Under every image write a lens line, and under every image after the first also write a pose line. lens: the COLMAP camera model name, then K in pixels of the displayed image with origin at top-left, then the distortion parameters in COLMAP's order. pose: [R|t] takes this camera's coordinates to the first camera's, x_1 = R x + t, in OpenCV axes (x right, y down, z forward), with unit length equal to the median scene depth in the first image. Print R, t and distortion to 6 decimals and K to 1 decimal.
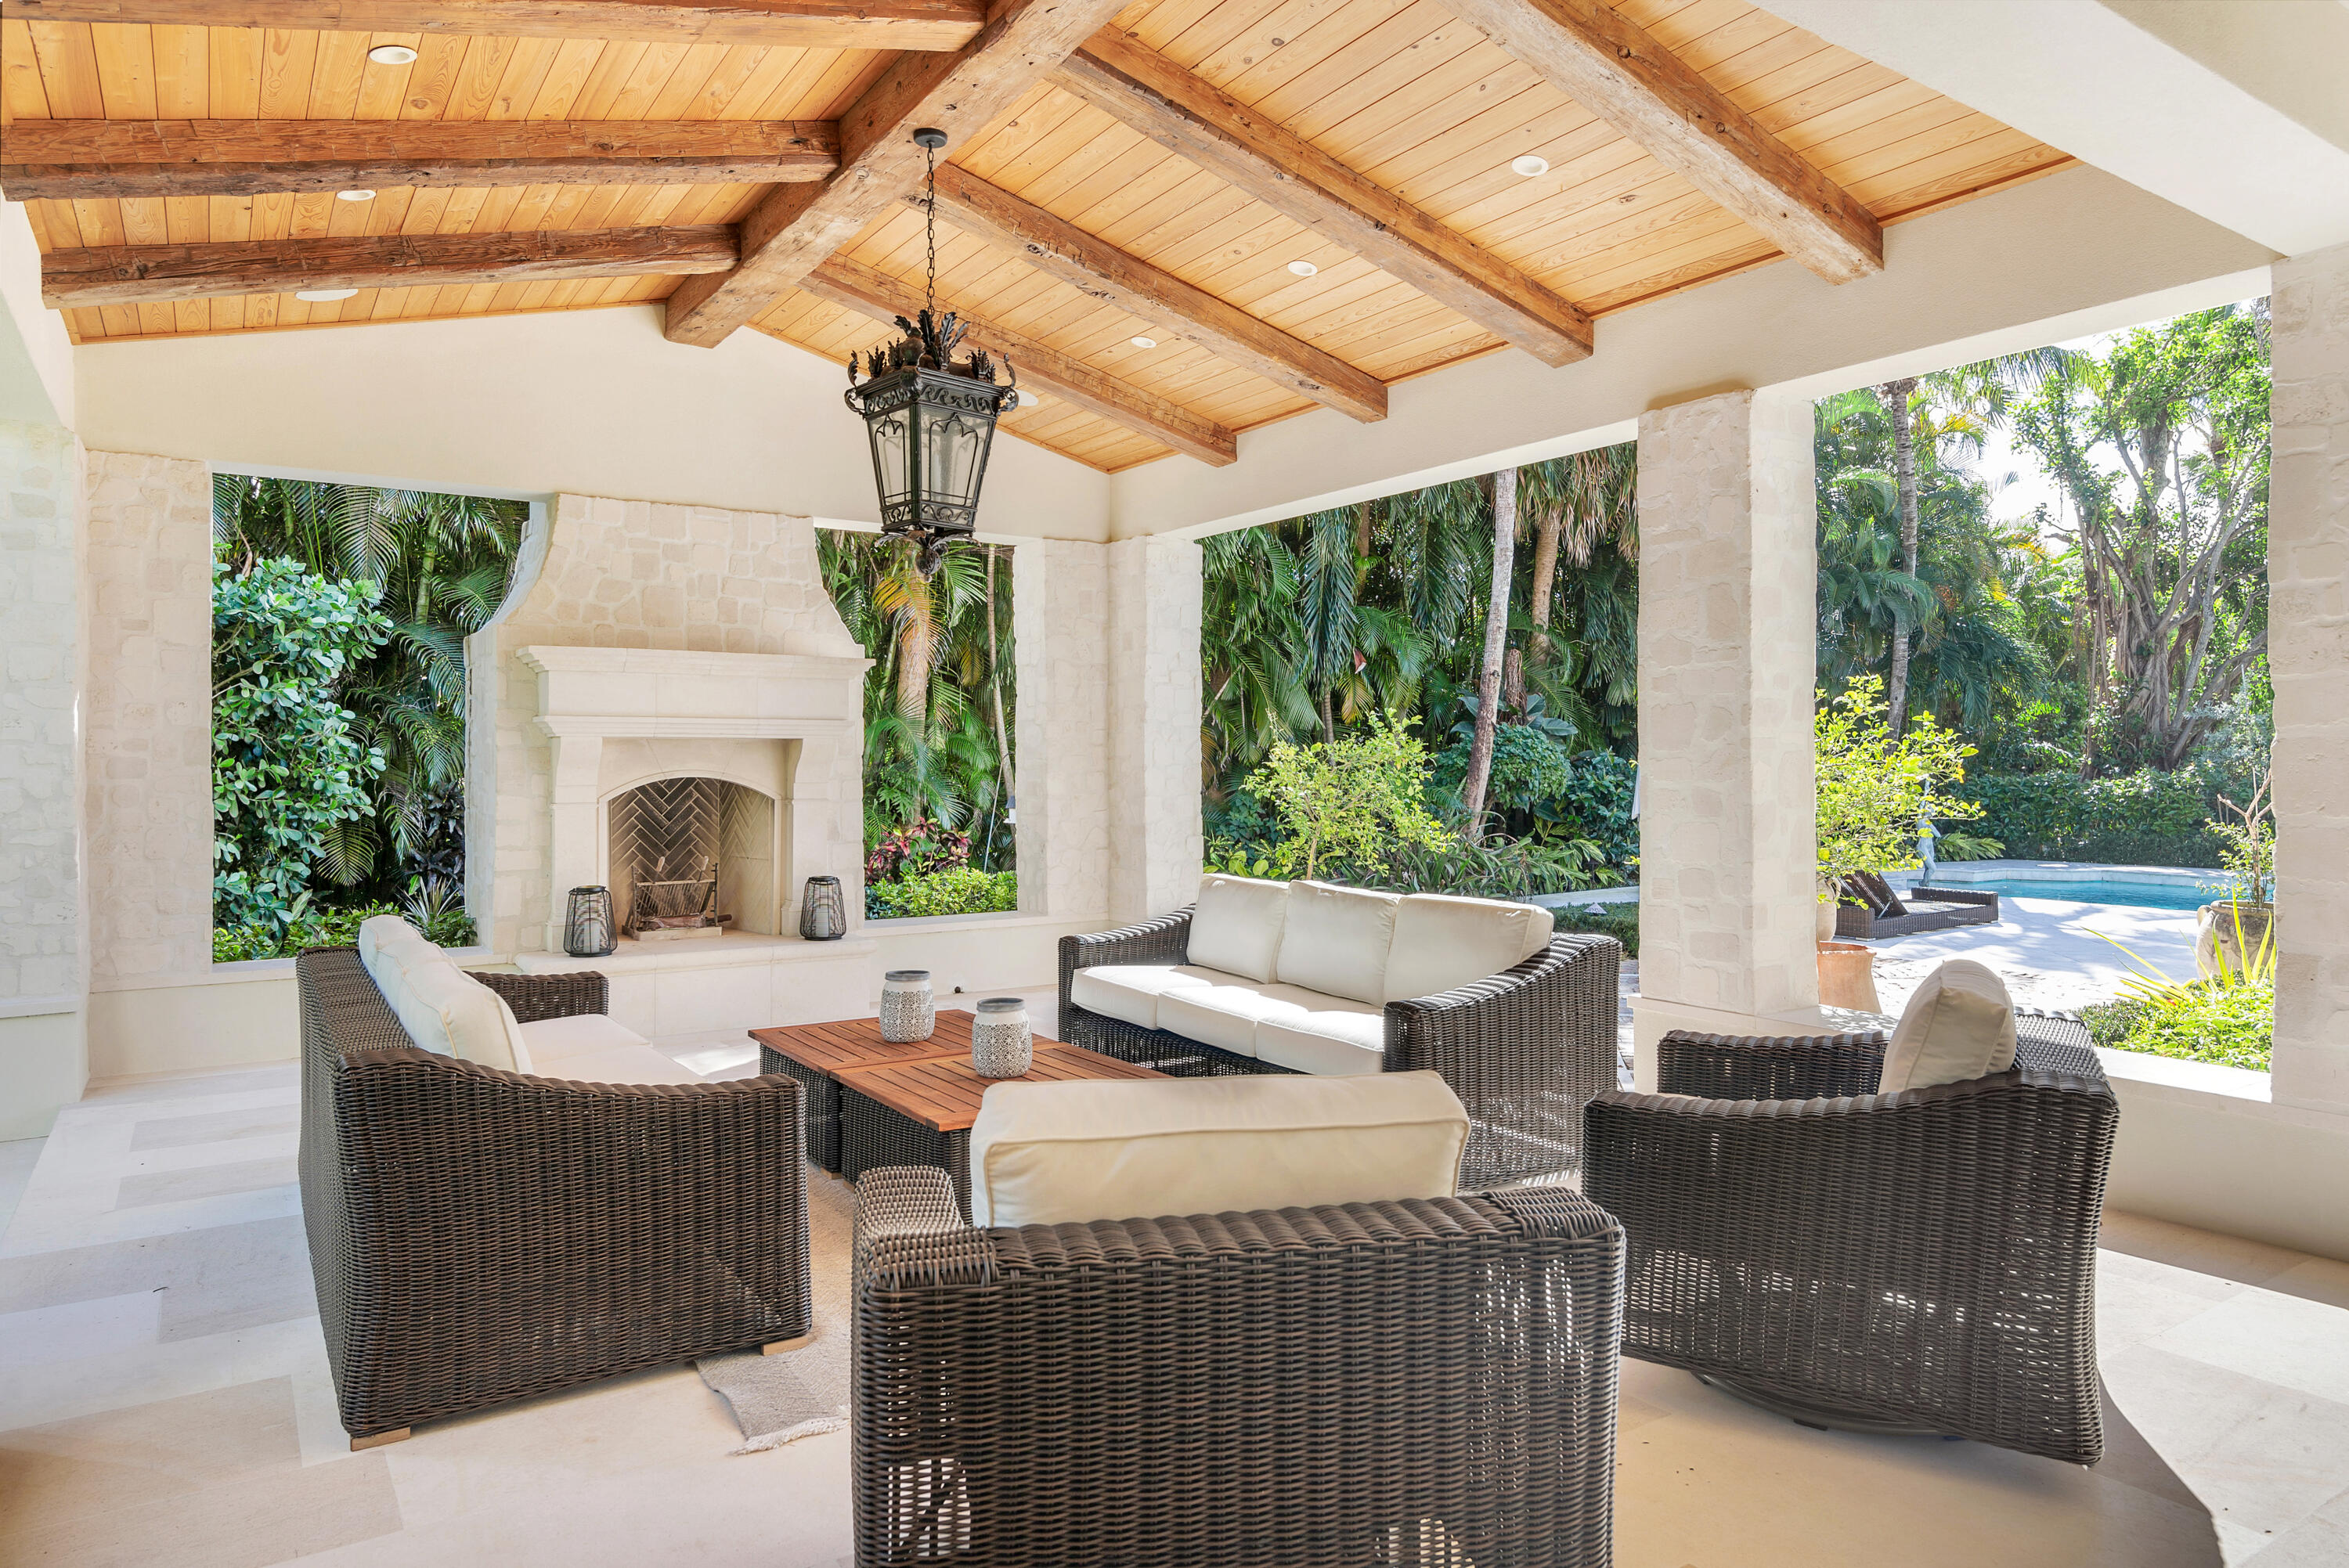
lens RADIAL K [[1455.8, 0, 1177.0], [0, 1455.8, 774.3], [0, 0, 1]] dist [-0.028599, -0.000981]
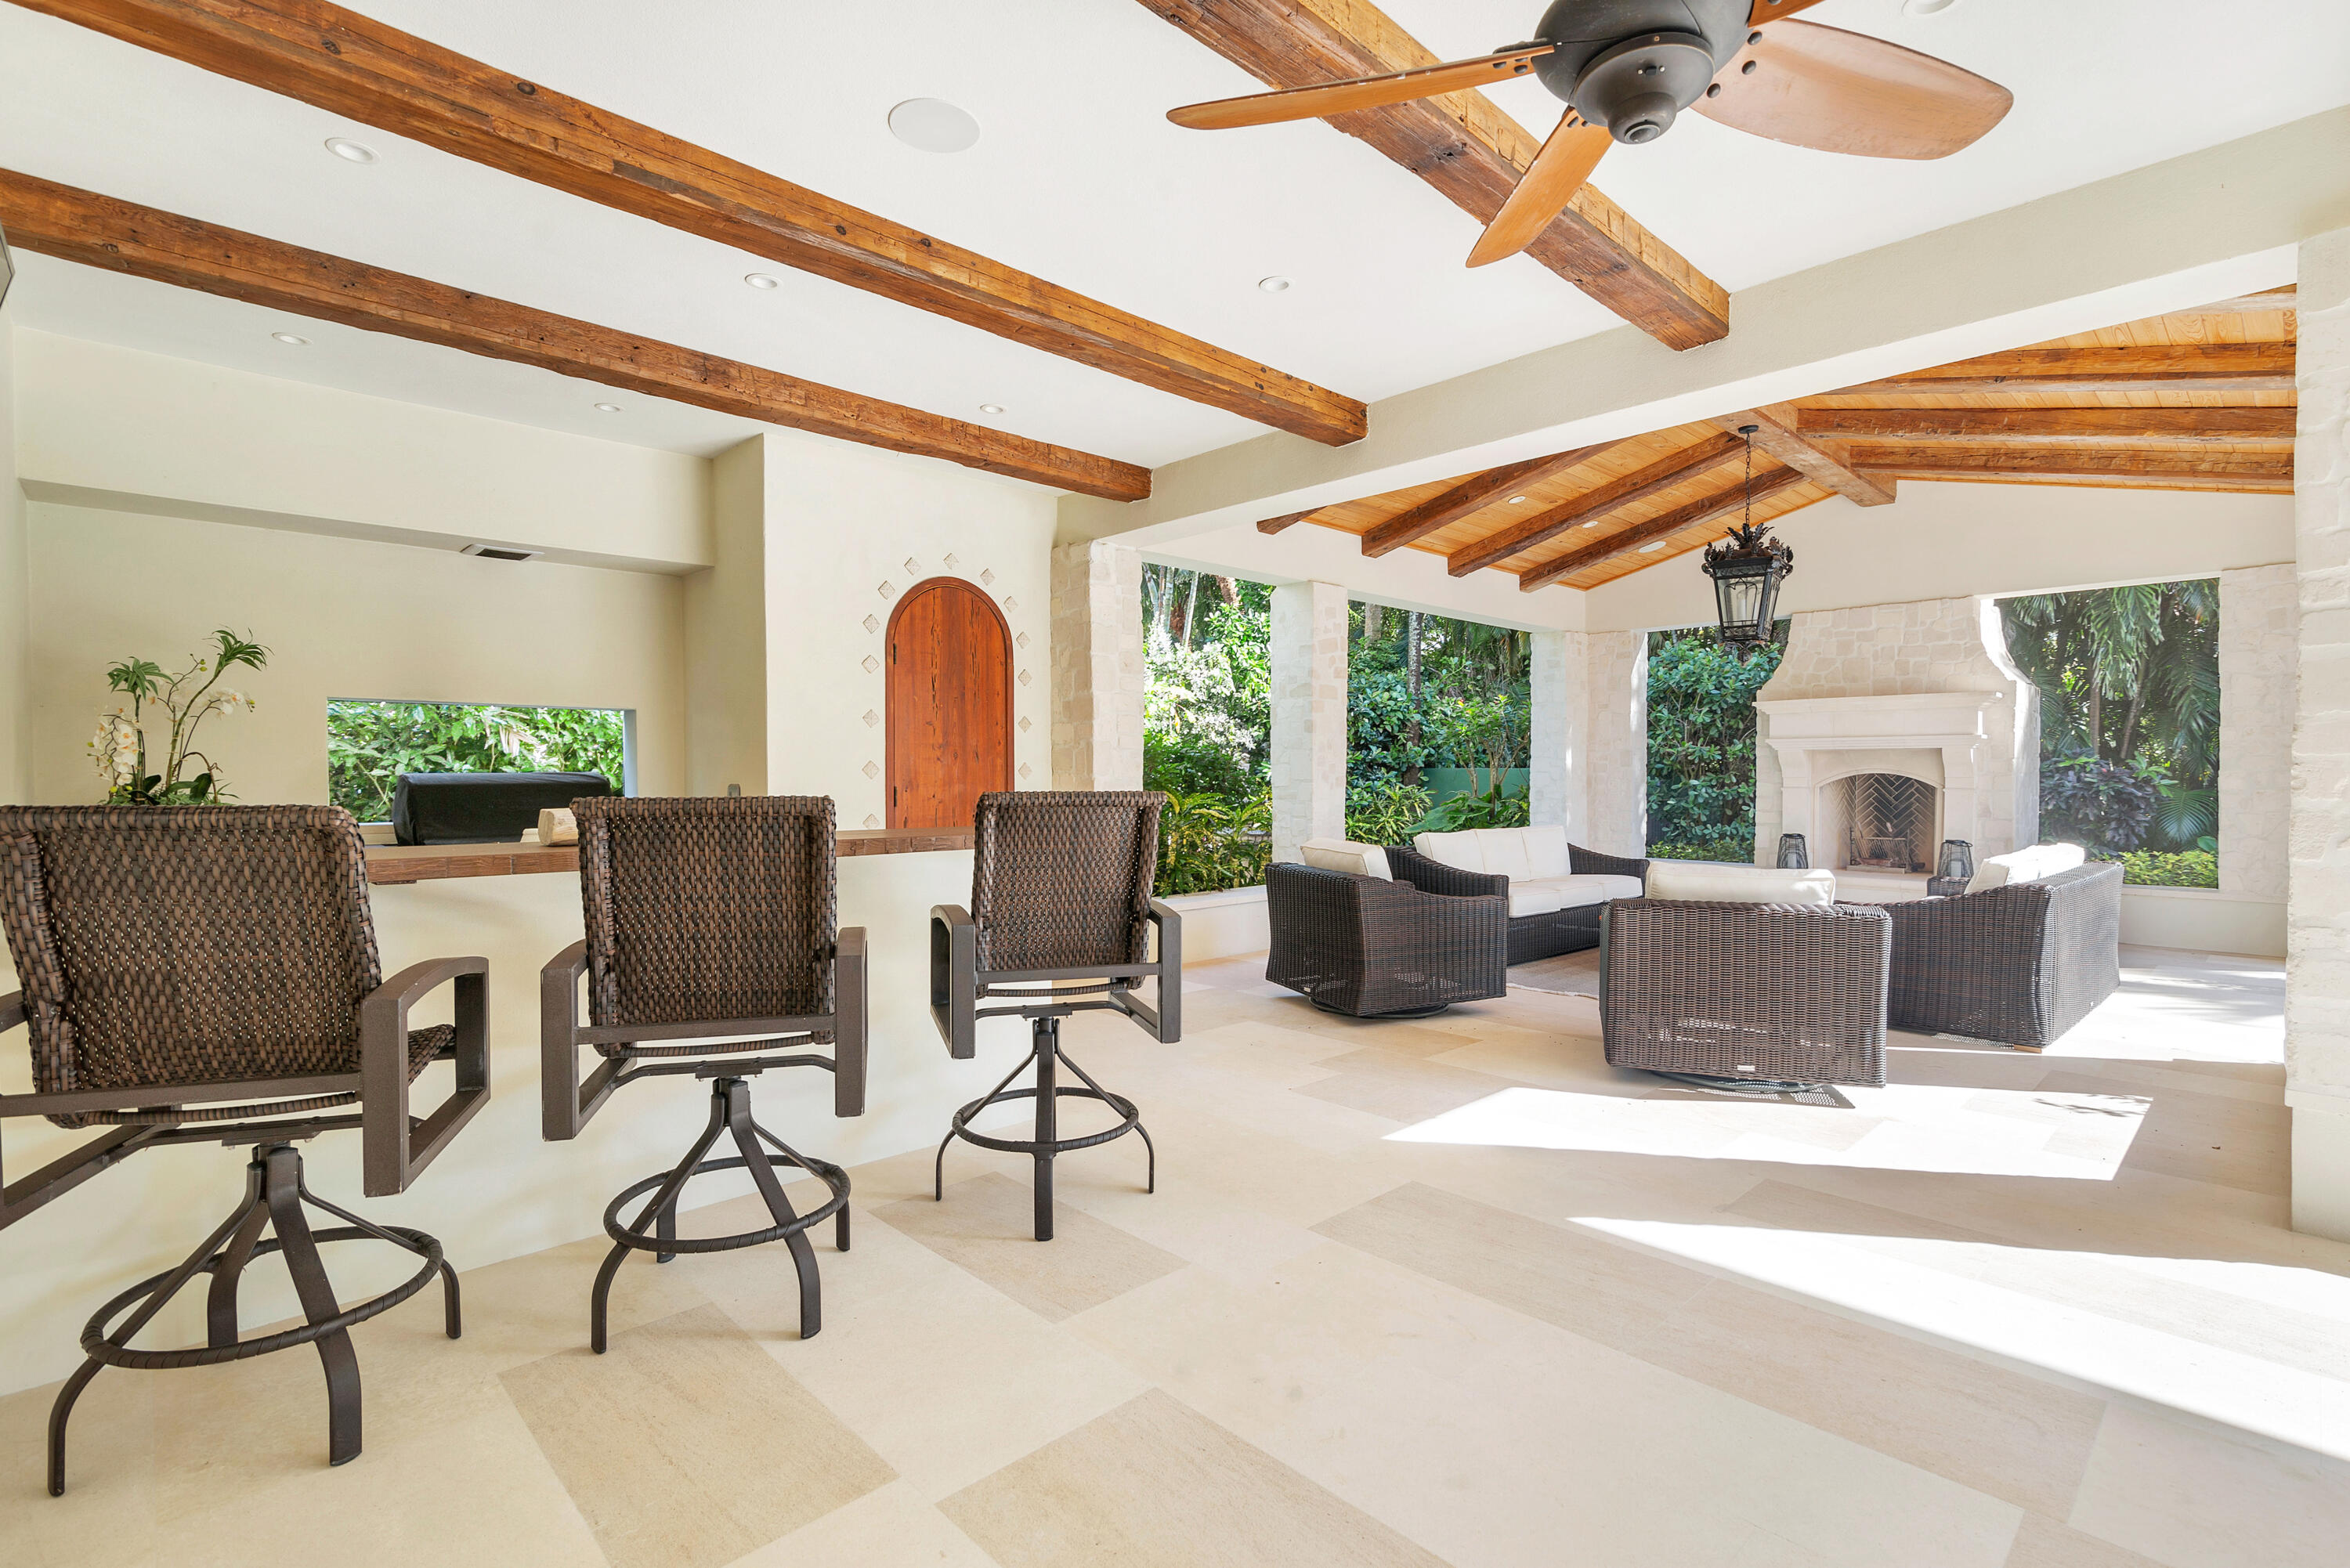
lens RADIAL K [[1067.1, 0, 1176.9], [0, 1067.1, 783.0], [0, 0, 1]] dist [0.001652, 0.000180]
pose [[0.173597, 0.011555, -0.984749, 0.700707], [-0.006780, 0.999921, 0.010538, 0.006042], [0.984794, 0.004847, 0.173661, 0.019831]]
